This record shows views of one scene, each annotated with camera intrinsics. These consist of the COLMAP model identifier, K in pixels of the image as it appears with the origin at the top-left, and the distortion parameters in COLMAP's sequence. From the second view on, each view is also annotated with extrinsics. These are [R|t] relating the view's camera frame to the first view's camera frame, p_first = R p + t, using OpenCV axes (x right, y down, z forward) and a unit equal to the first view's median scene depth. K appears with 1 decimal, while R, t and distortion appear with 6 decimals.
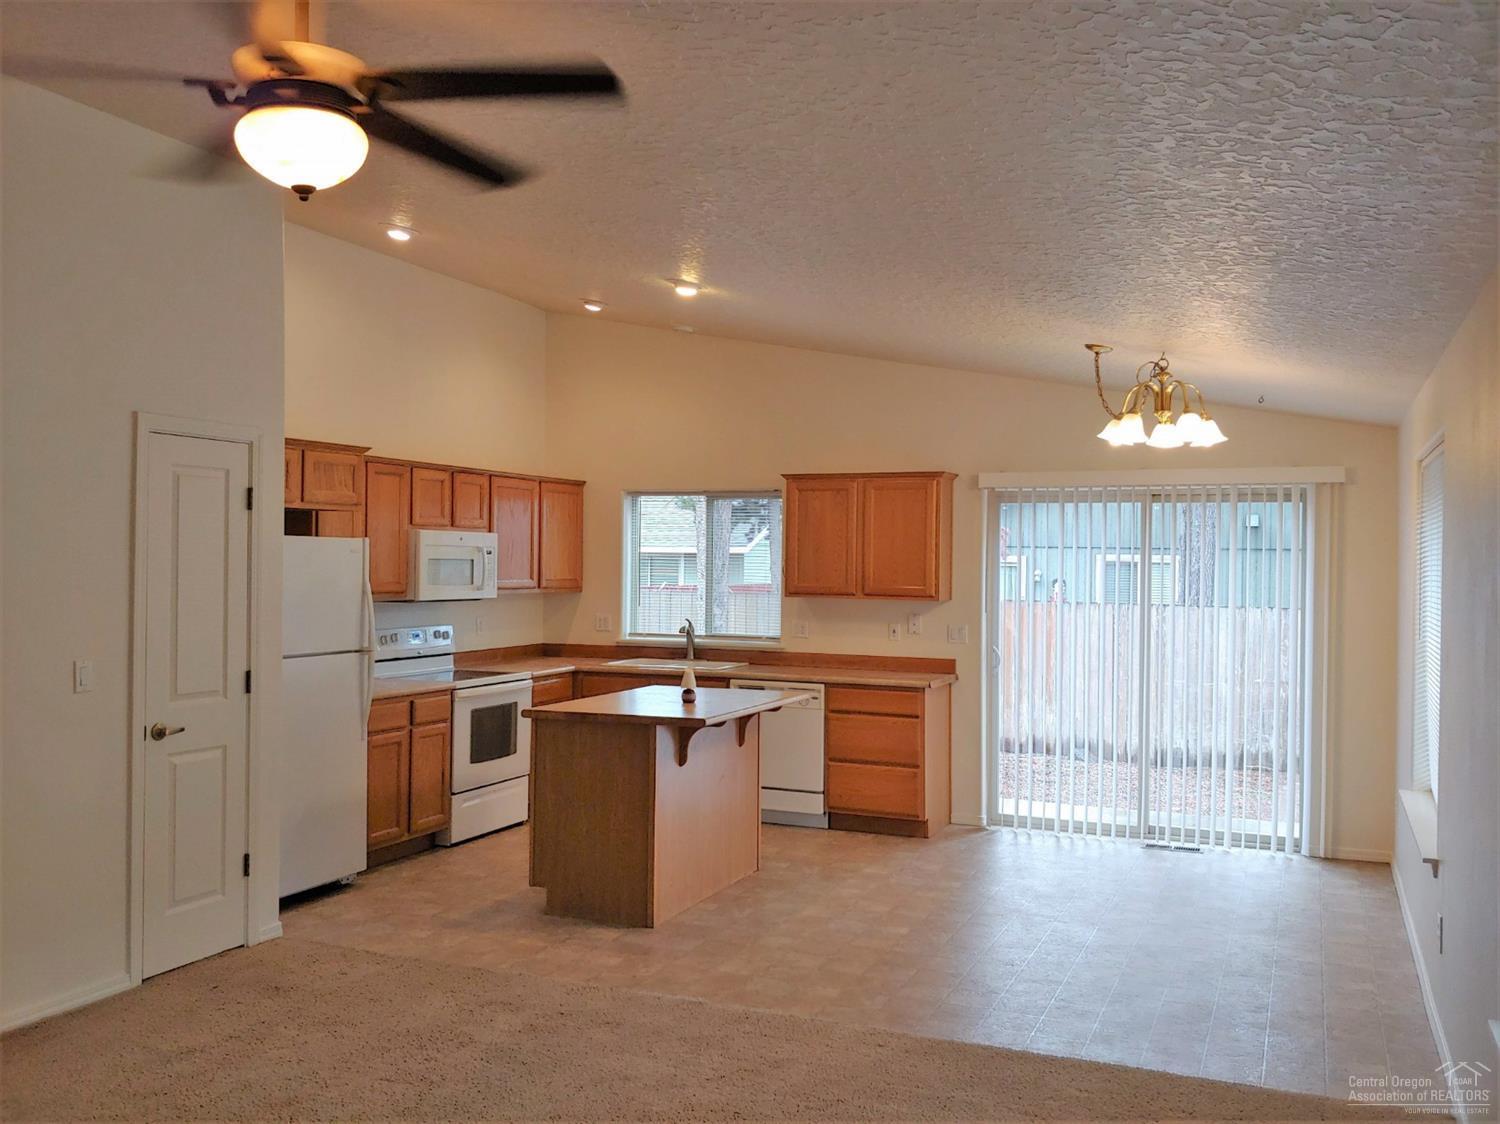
lens RADIAL K [[1322.9, 0, 749.2], [0, 1322.9, 529.9], [0, 0, 1]] dist [0.170632, -0.479327]
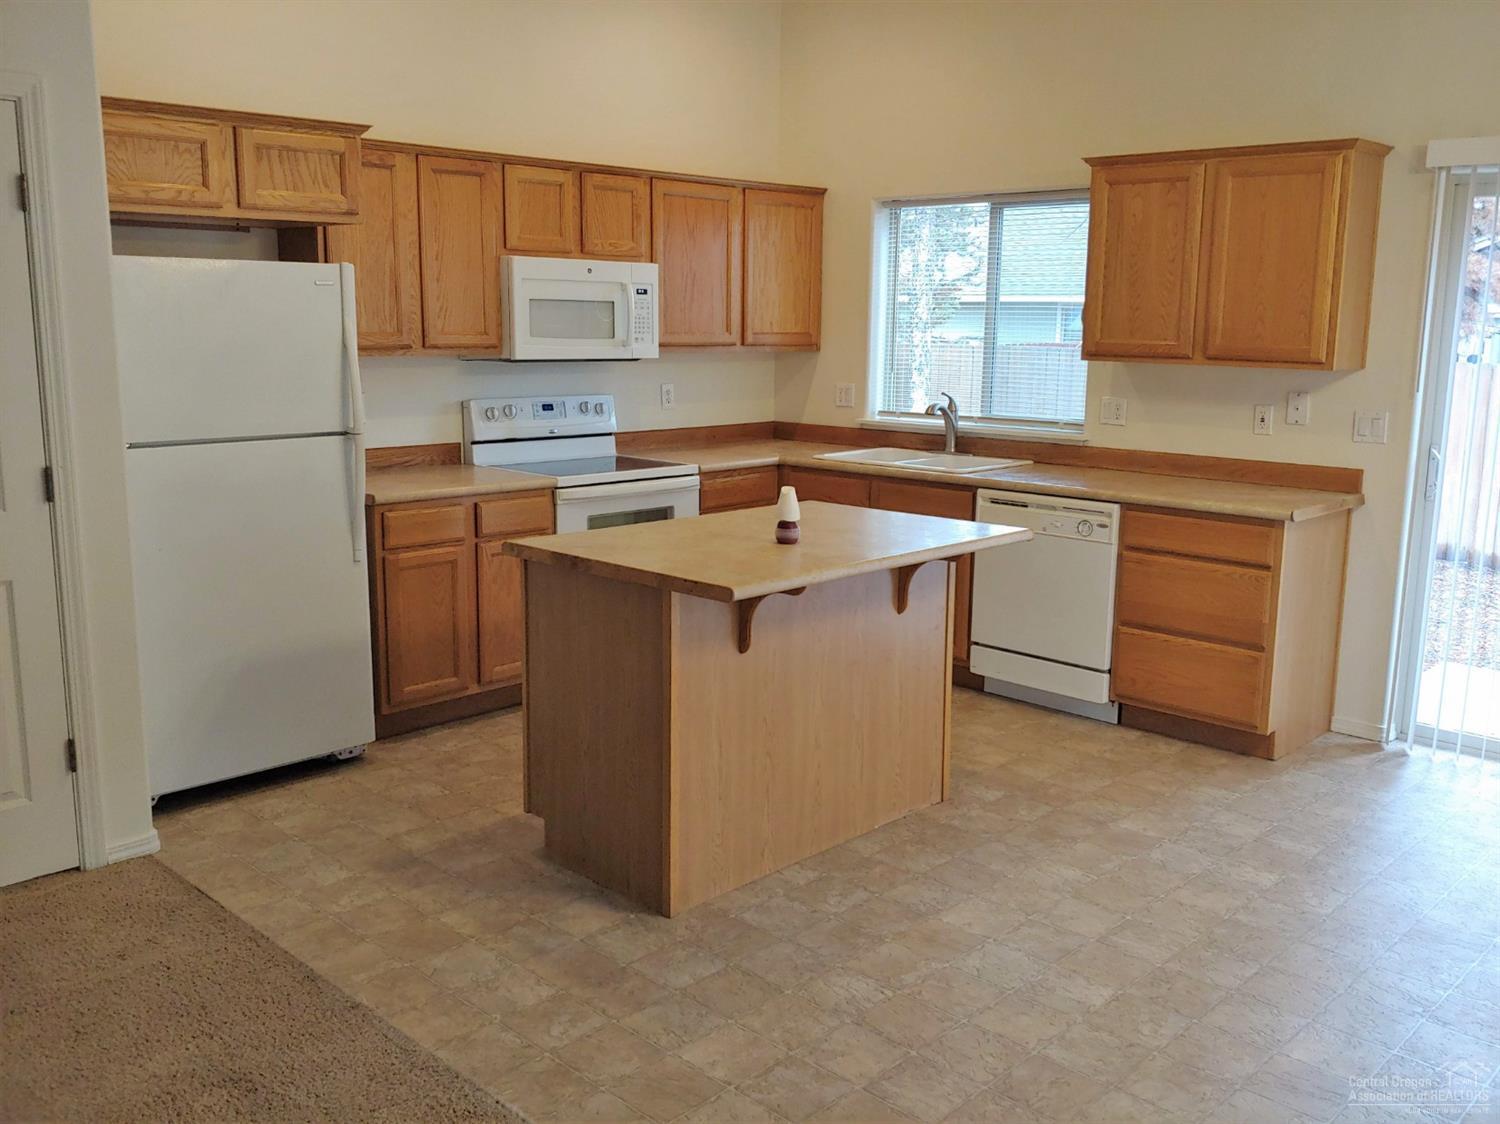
lens RADIAL K [[1323.0, 0, 765.8], [0, 1323.0, 558.7], [0, 0, 1]] dist [0.074220, -0.228066]
pose [[0.933628, 0.064274, -0.352430, 0.123191], [0.008036, 0.979769, 0.199970, 0.016103], [0.358153, -0.189530, 0.914224, 0.370588]]
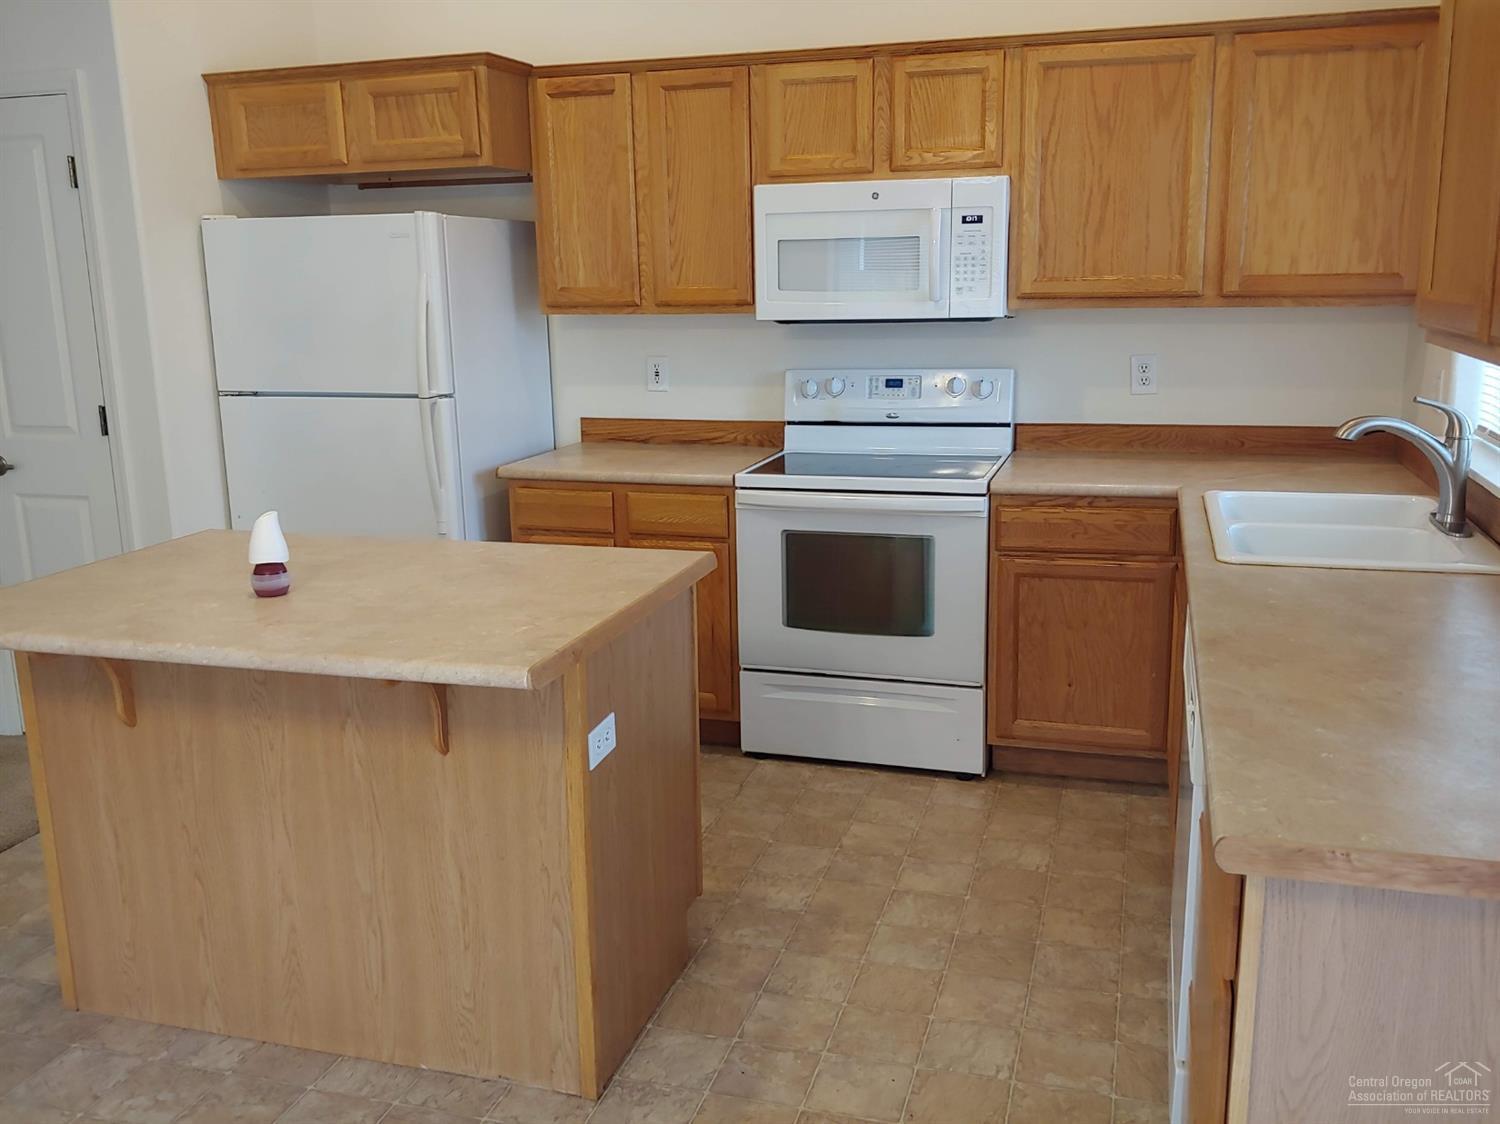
lens RADIAL K [[1286.9, 0, 752.3], [0, 1286.9, 585.8], [0, 0, 1]] dist [0.053717, -0.155438]
pose [[0.127246, 0.214195, -0.968467, 0.281039], [0.046772, 0.974022, 0.221569, 0.040109], [0.990768, -0.073491, 0.113922, 0.889784]]
